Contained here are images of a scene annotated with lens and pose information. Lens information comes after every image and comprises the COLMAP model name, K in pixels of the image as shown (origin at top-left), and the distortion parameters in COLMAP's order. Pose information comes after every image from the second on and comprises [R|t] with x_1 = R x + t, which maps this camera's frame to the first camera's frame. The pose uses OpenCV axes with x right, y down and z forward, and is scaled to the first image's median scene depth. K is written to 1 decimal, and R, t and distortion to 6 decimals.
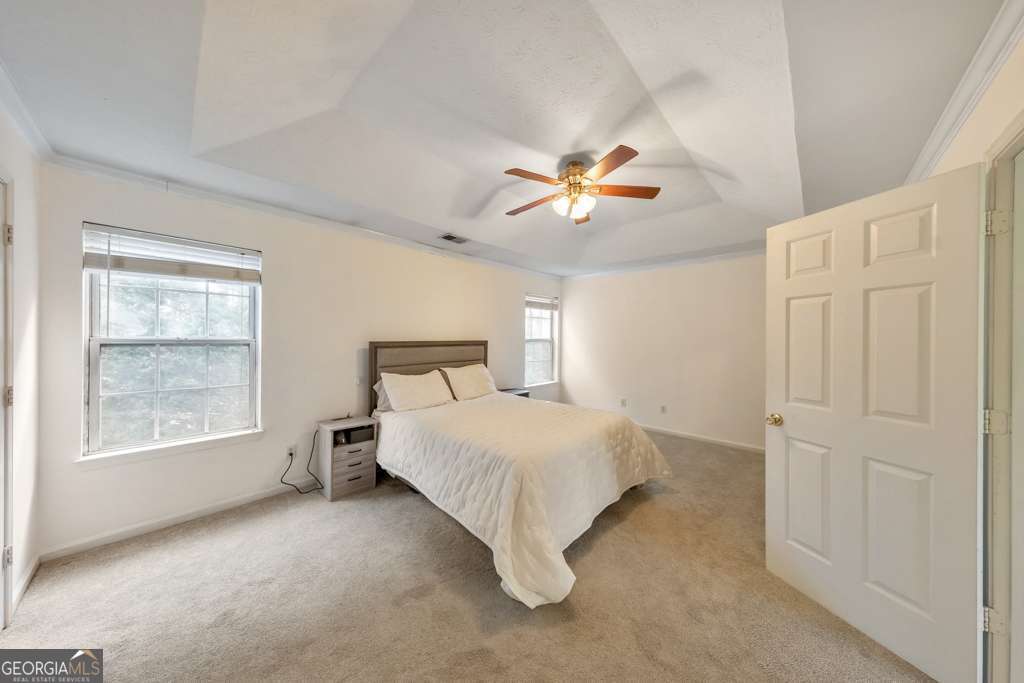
lens RADIAL K [[325.1, 0, 513.0], [0, 325.1, 347.9], [0, 0, 1]] dist [0.000368, -0.000032]
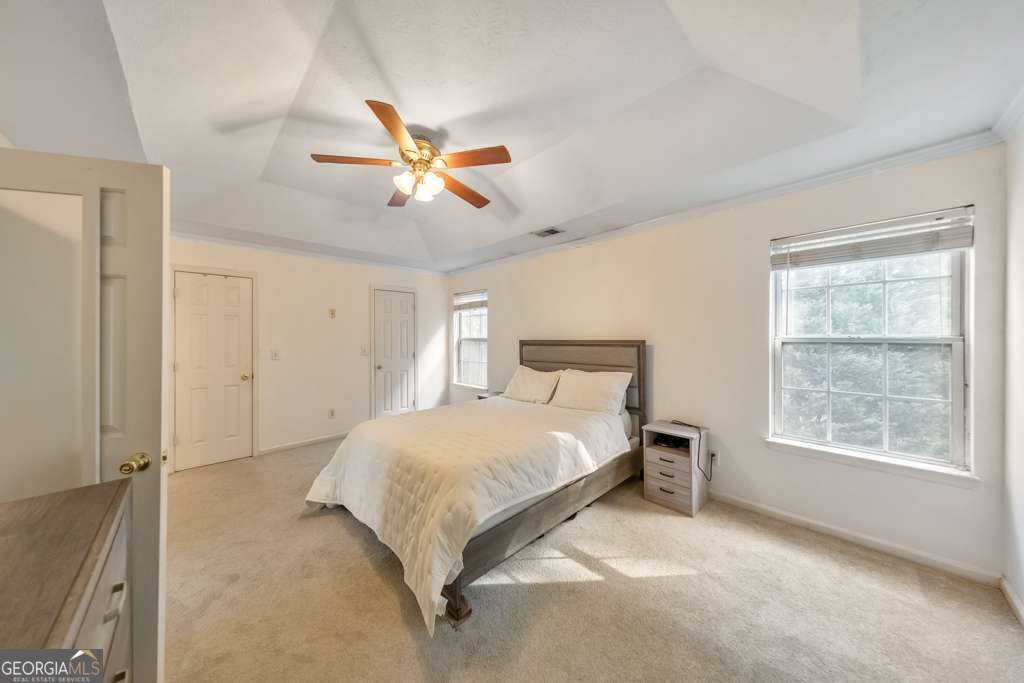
lens RADIAL K [[325.1, 0, 513.0], [0, 325.1, 347.9], [0, 0, 1]] dist [0.000368, -0.000032]
pose [[-0.061281, 0.031754, -0.997615, 0.773774], [-0.027948, 0.999047, 0.033517, -0.026977], [0.997729, 0.029935, -0.060335, 0.952833]]
